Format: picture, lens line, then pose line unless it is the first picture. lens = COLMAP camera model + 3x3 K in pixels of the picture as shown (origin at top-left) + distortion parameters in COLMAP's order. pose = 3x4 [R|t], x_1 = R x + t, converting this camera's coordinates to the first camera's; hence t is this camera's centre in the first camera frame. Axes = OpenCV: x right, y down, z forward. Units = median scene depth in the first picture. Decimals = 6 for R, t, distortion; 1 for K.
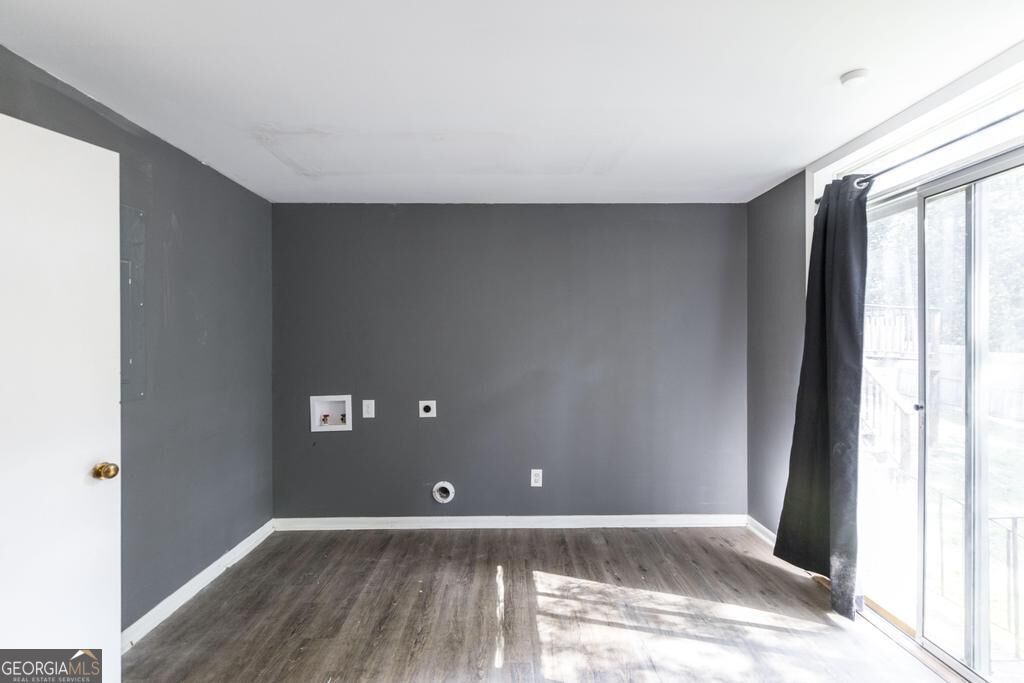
lens RADIAL K [[492.1, 0, 512.0], [0, 492.1, 341.5], [0, 0, 1]] dist [0.001229, 0.000171]
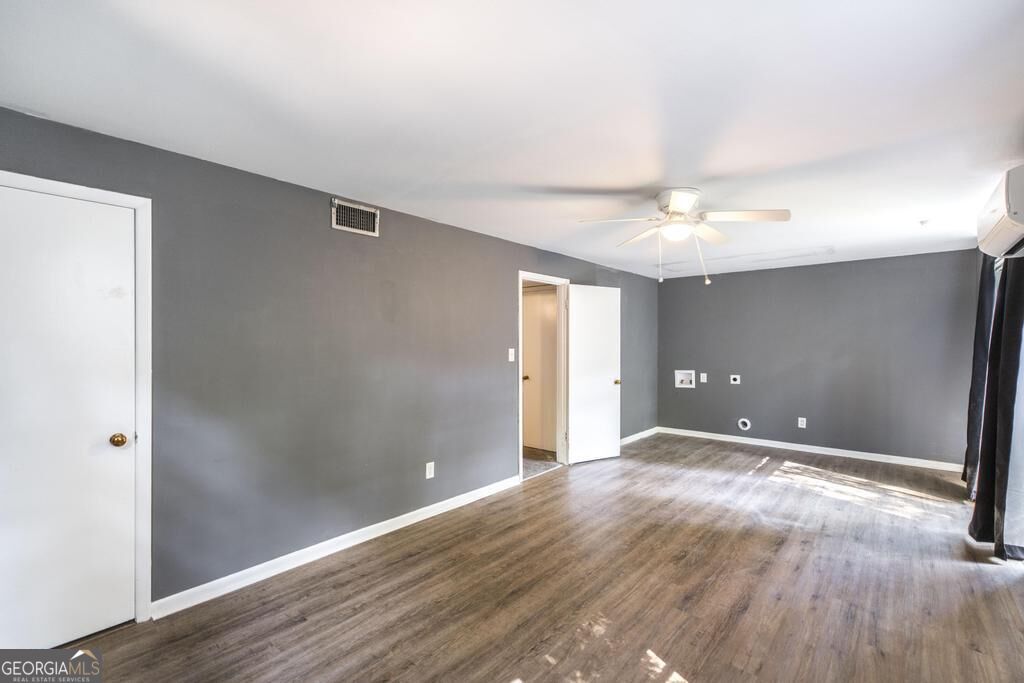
lens RADIAL K [[447.0, 0, 515.0], [0, 447.0, 343.9], [0, 0, 1]] dist [0.000998, 0.000119]
pose [[0.746775, 0.004789, -0.665060, 0.351615], [-0.002791, 0.999988, 0.004067, -0.006582], [0.665071, -0.001181, 0.746779, -0.885620]]
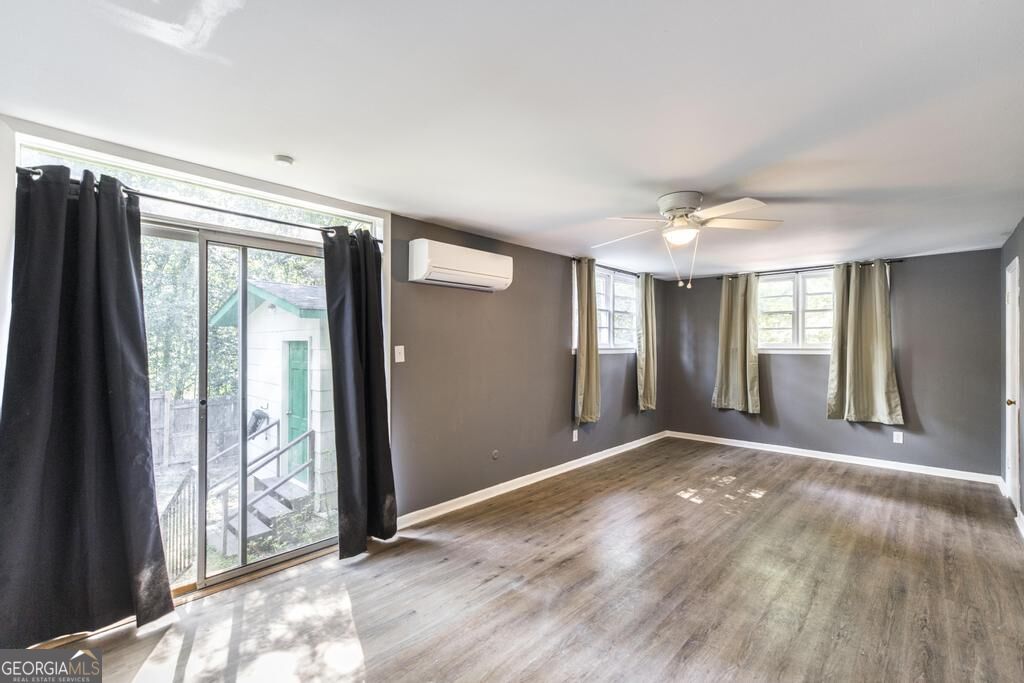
lens RADIAL K [[447.0, 0, 515.0], [0, 447.0, 343.9], [0, 0, 1]] dist [0.000998, 0.000119]
pose [[-0.719884, 0.003966, 0.694083, -0.347523], [0.001619, 0.999991, -0.004035, -0.006965], [-0.694093, -0.001781, -0.719884, 0.785358]]
